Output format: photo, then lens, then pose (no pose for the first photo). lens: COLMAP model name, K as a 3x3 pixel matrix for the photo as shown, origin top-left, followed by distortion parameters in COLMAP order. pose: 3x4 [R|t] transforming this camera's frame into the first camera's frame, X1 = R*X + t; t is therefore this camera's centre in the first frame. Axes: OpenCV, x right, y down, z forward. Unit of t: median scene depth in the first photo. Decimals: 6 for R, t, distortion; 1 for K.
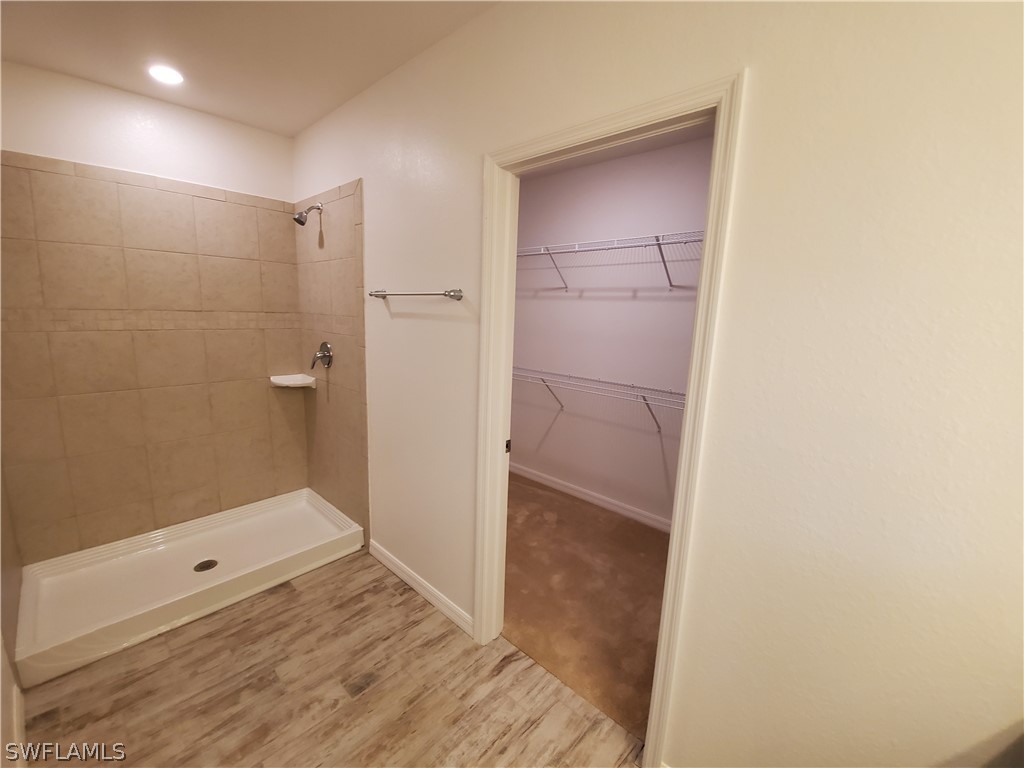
lens RADIAL K [[415.0, 0, 511.3], [0, 415.0, 383.7], [0, 0, 1]] dist [-0.002892, -0.000642]
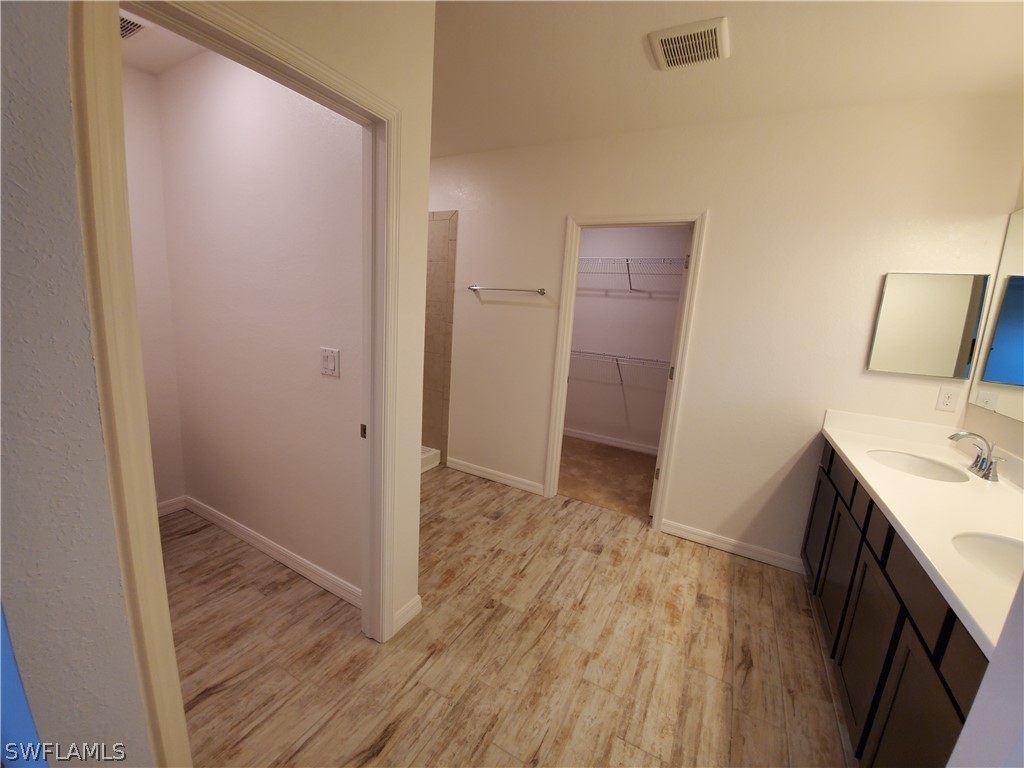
lens RADIAL K [[415.0, 0, 513.6], [0, 415.0, 382.4], [0, 0, 1]] dist [-0.002892, -0.000642]
pose [[0.970052, -0.011955, 0.242603, -0.605725], [0.007380, 0.999778, 0.019759, 0.115760], [-0.242785, -0.017377, 0.969925, -0.593222]]
